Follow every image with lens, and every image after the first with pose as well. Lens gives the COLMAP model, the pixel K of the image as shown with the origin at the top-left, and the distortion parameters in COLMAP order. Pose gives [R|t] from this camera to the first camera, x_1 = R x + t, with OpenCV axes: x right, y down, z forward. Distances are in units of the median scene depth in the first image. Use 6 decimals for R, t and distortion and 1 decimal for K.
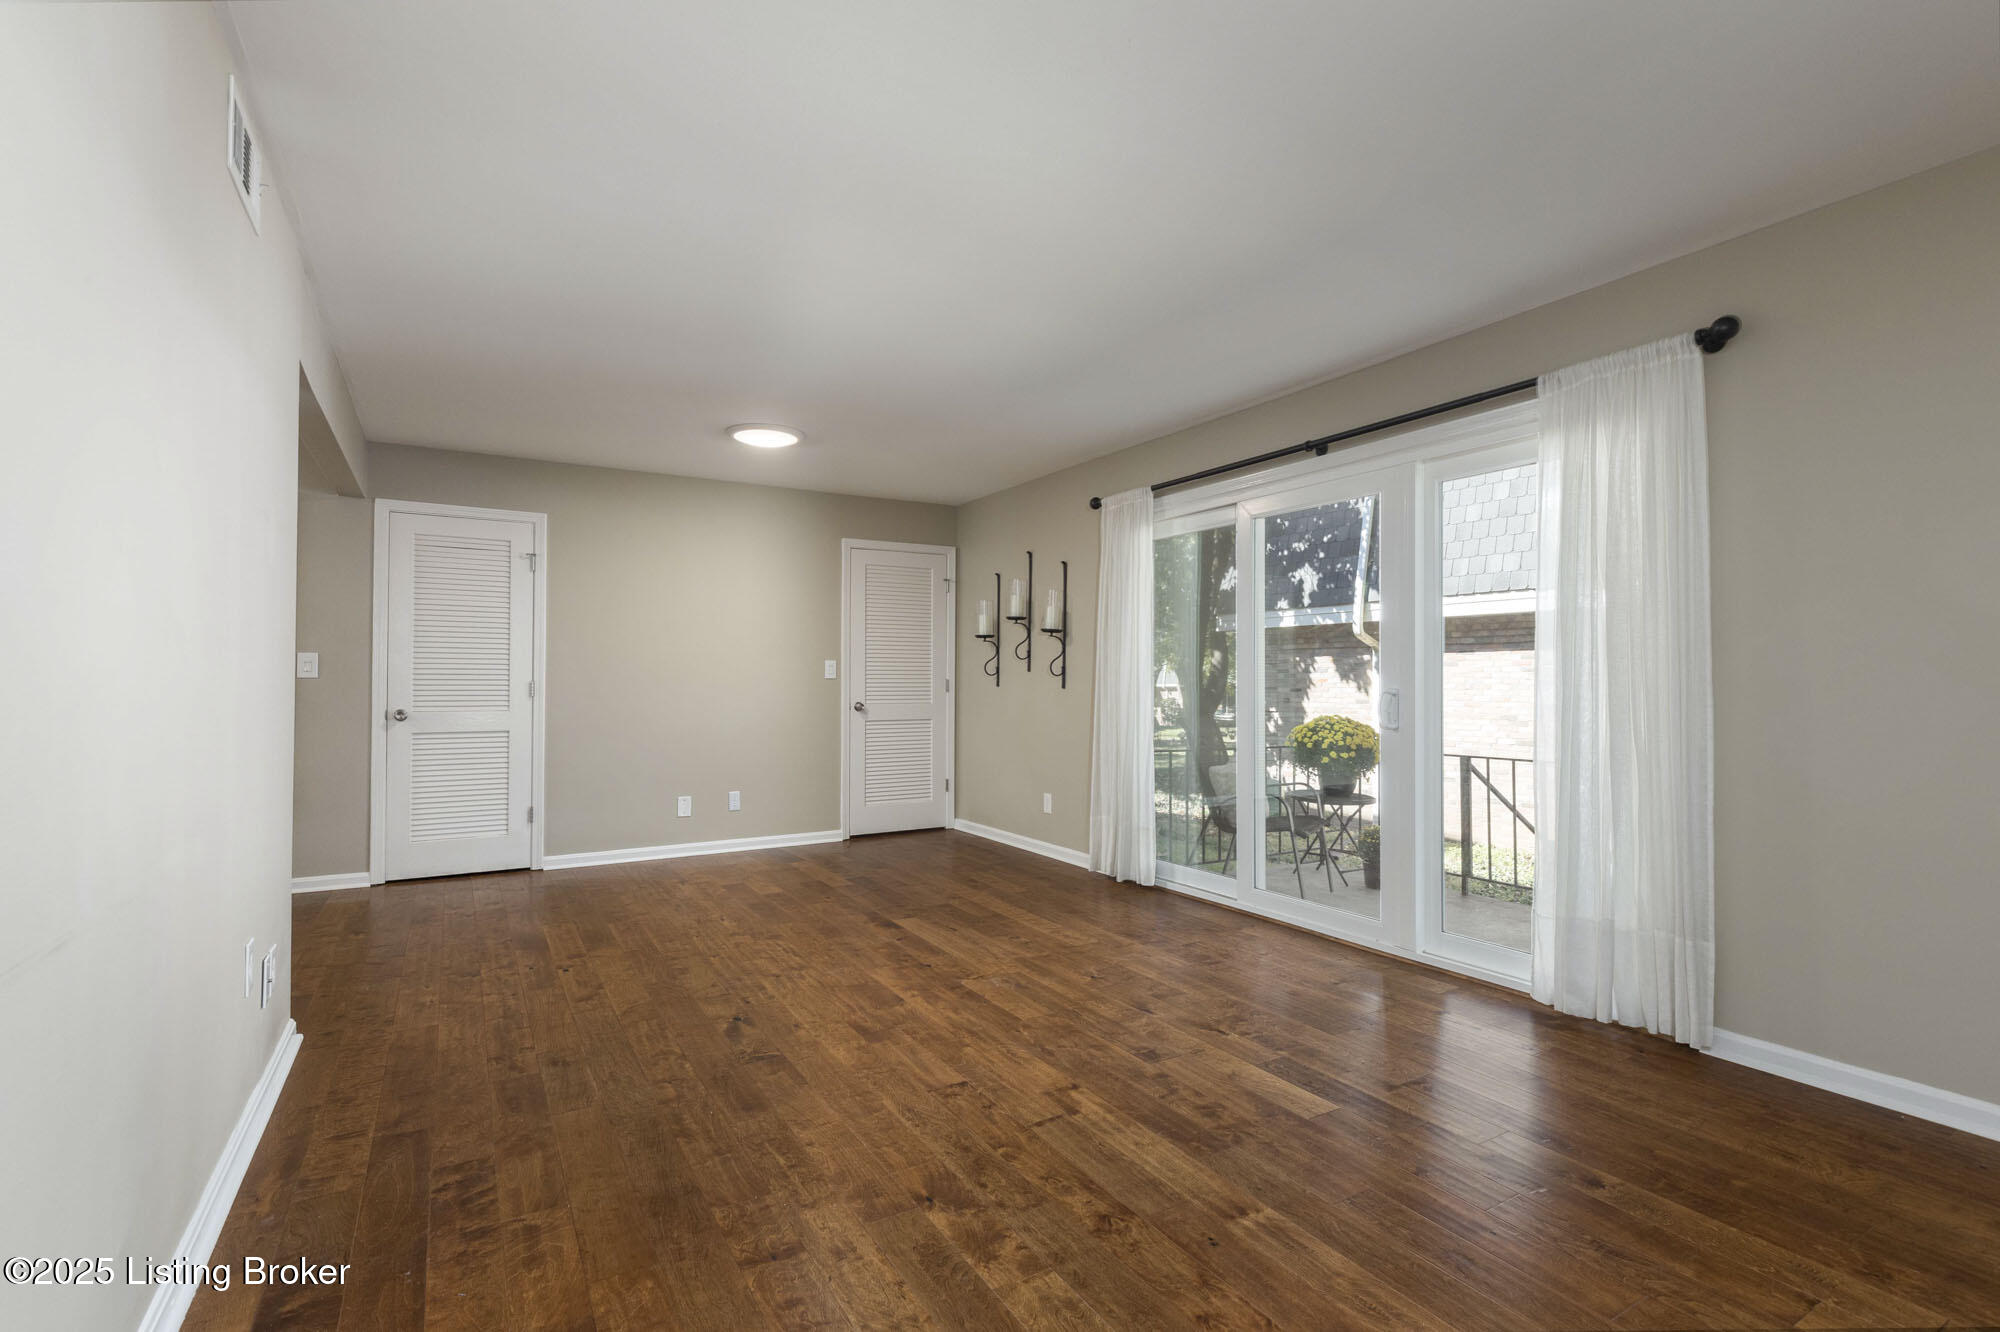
lens RADIAL K [[930.0, 0, 995.3], [0, 930.0, 667.3], [0, 0, 1]] dist [-0.000182, 0.000539]
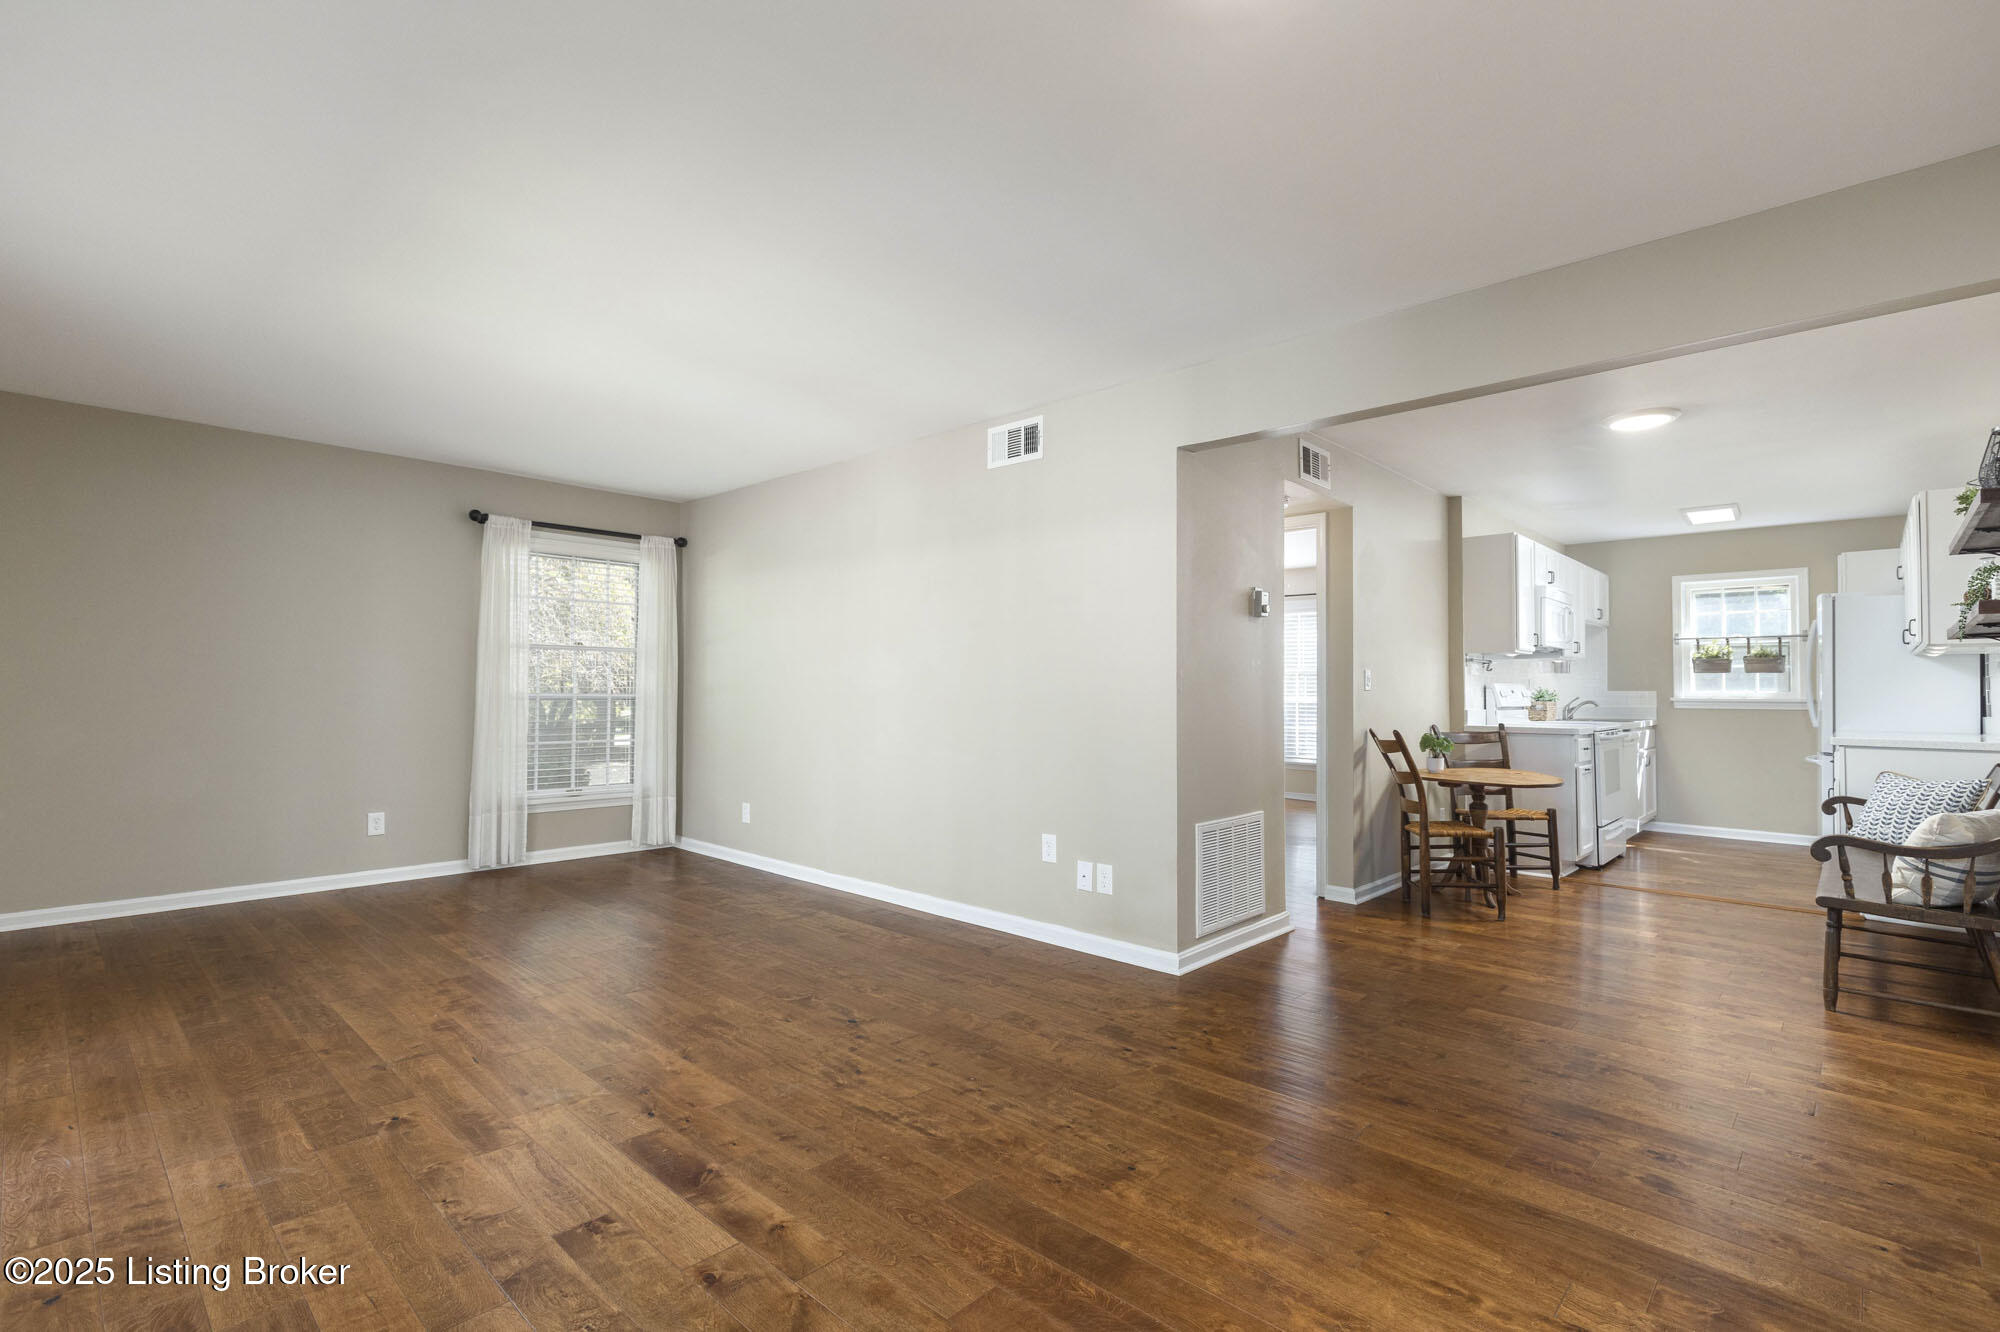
lens RADIAL K [[909.9, 0, 1000.0], [0, 909.9, 666.0], [0, 0, 1]] dist [0.002562, 0.000298]
pose [[-0.959629, -0.015312, -0.280851, -0.138401], [-0.004217, 0.999188, -0.040068, 0.025608], [0.281236, -0.037266, -0.958915, 1.911681]]
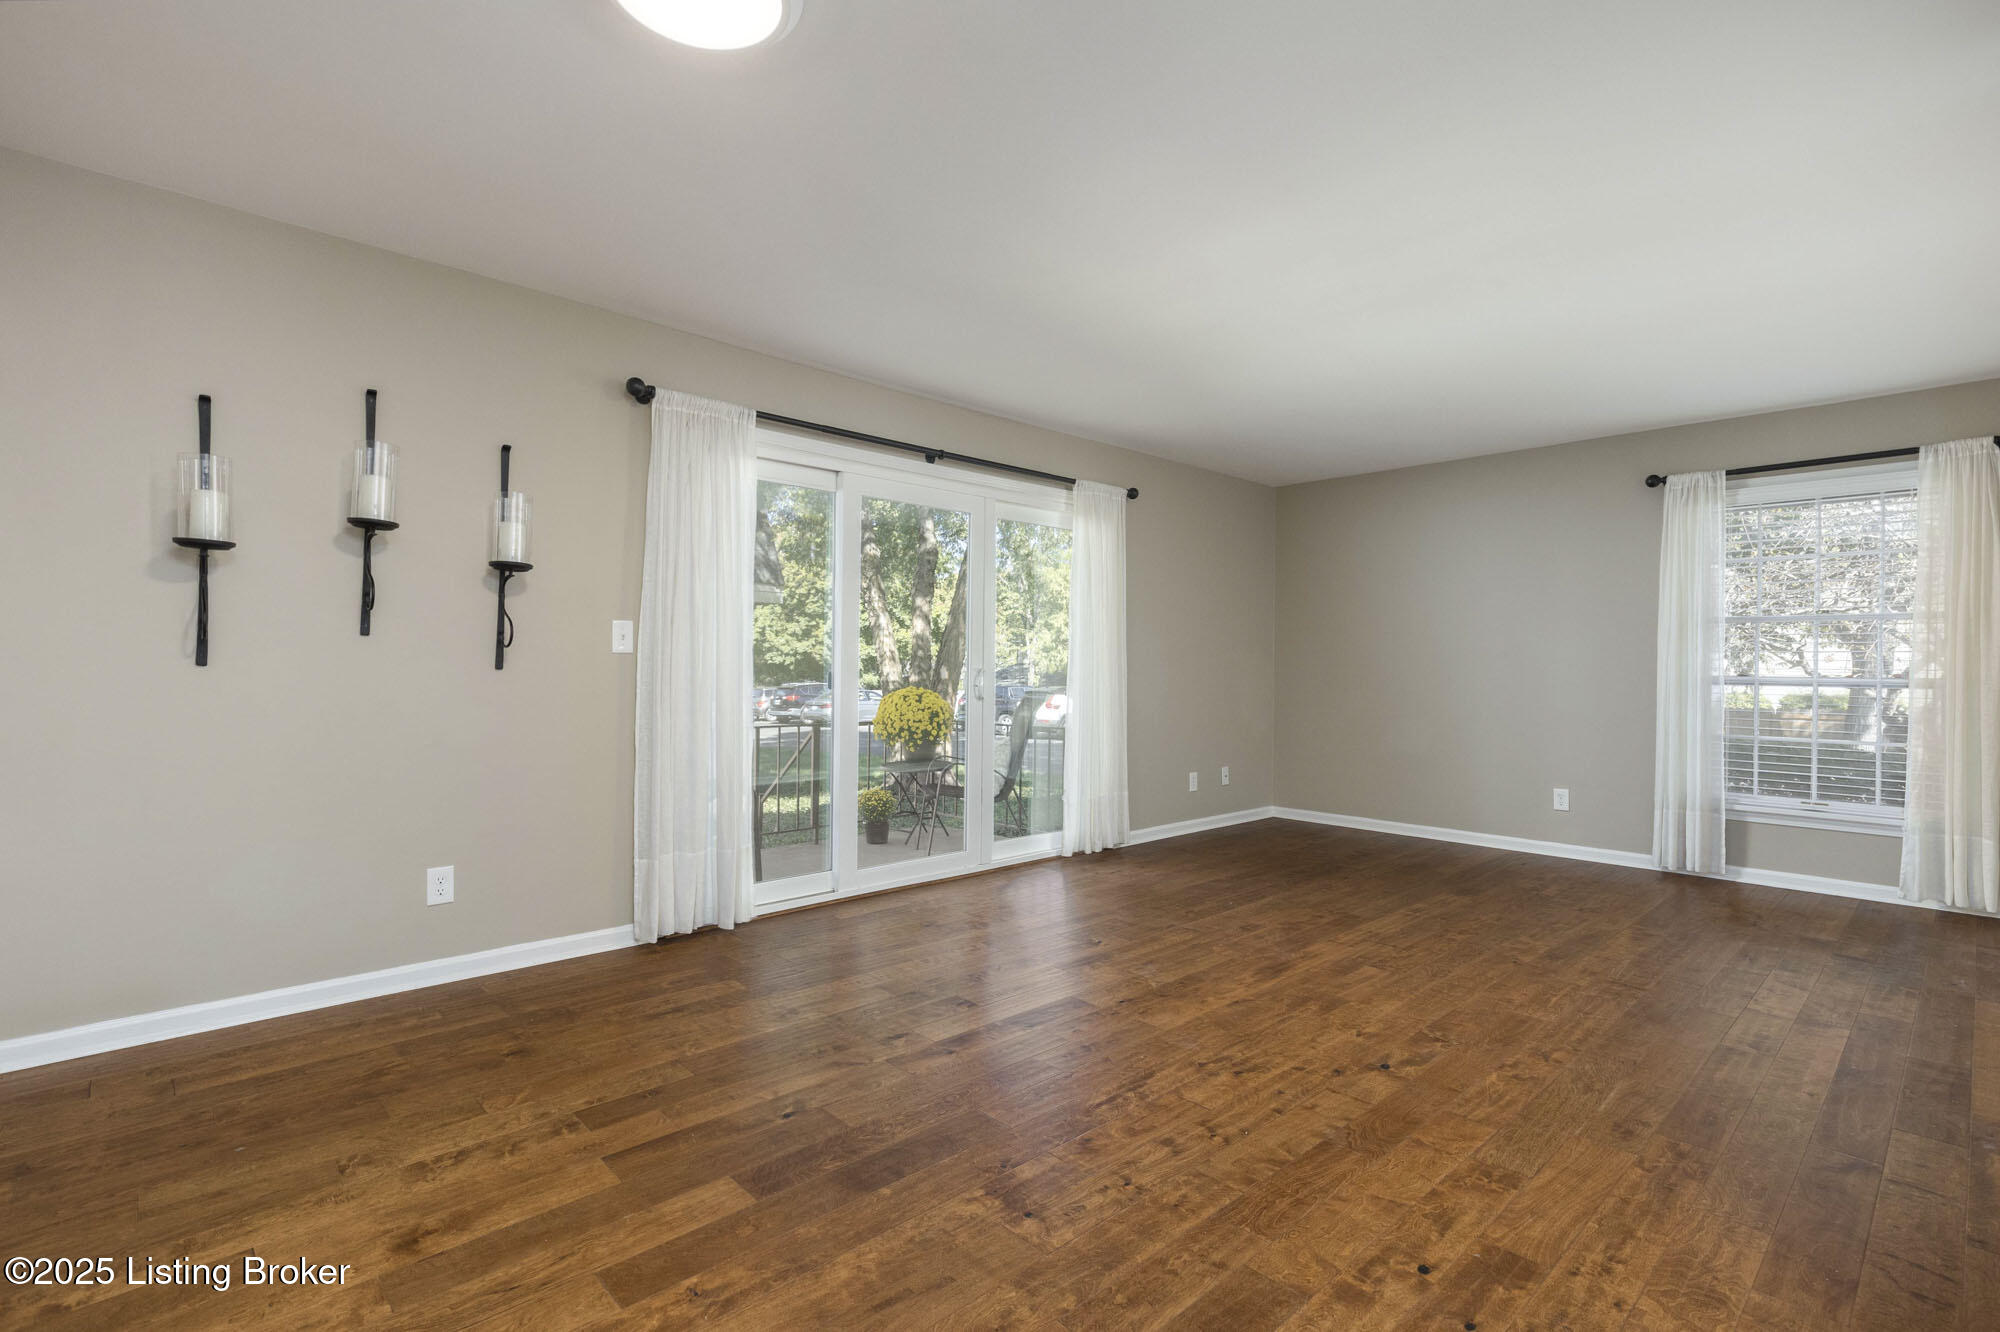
lens RADIAL K [[930.0, 0, 995.3], [0, 930.0, 667.3], [0, 0, 1]] dist [-0.000182, 0.000539]
pose [[-0.224176, -0.007028, 0.974523, -0.959914], [-0.024102, 0.999708, 0.001666, 0.023767], [-0.974251, -0.023114, -0.224280, 1.456689]]
